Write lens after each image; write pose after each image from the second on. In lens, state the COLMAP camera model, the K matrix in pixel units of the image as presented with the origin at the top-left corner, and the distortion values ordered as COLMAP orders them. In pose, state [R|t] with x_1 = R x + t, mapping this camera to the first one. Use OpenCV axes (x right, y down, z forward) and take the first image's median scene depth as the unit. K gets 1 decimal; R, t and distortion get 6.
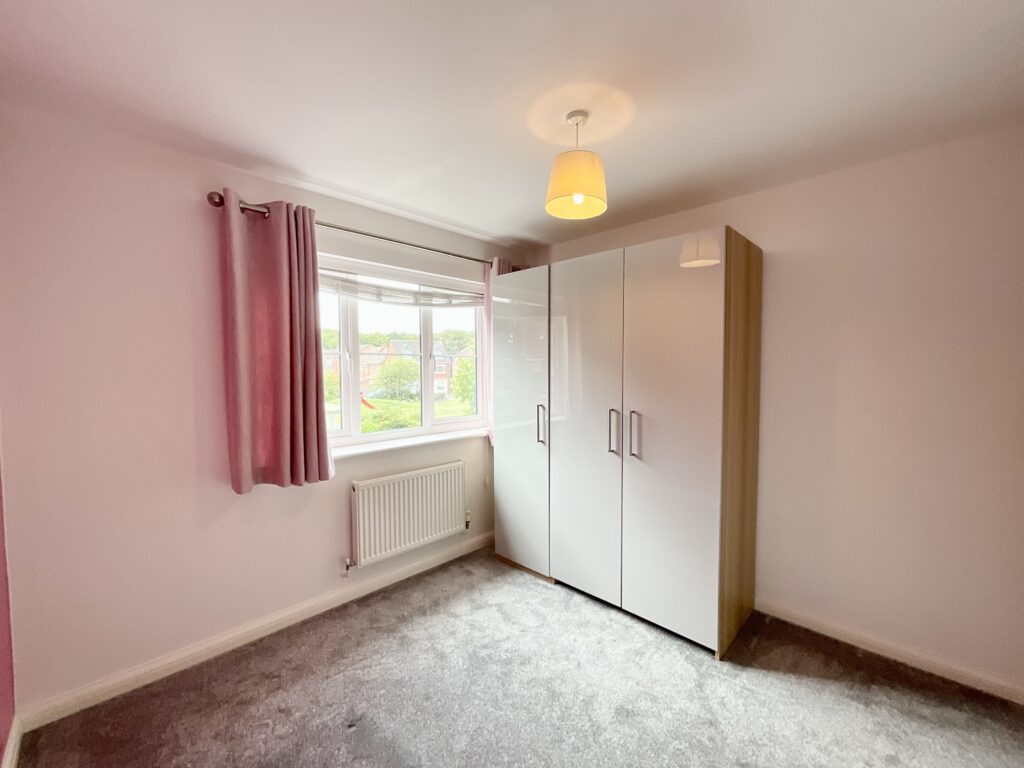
lens RADIAL K [[413.7, 0, 507.3], [0, 413.7, 381.2], [0, 0, 1]] dist [-0.009048, 0.001930]
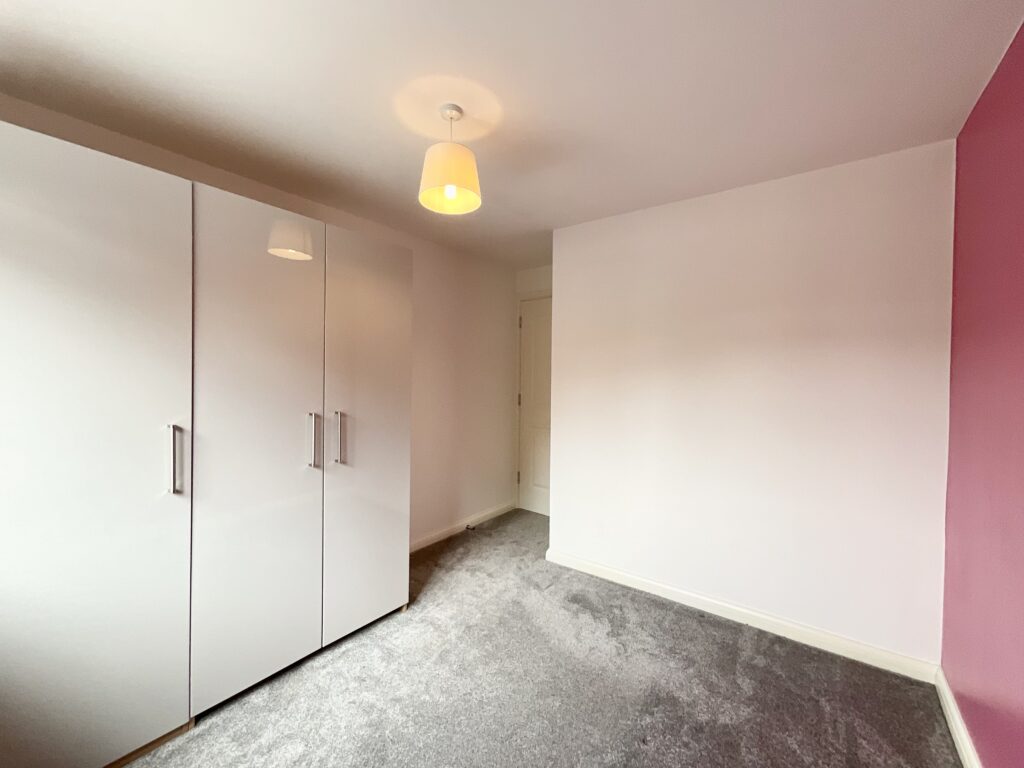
lens RADIAL K [[413.7, 0, 507.0], [0, 413.7, 383.2], [0, 0, 1]] dist [-0.009048, 0.001930]
pose [[-0.117482, -0.015088, 0.992960, -0.634774], [0.032465, 0.999292, 0.019026, 0.004762], [-0.992544, 0.034471, -0.116909, 0.748819]]
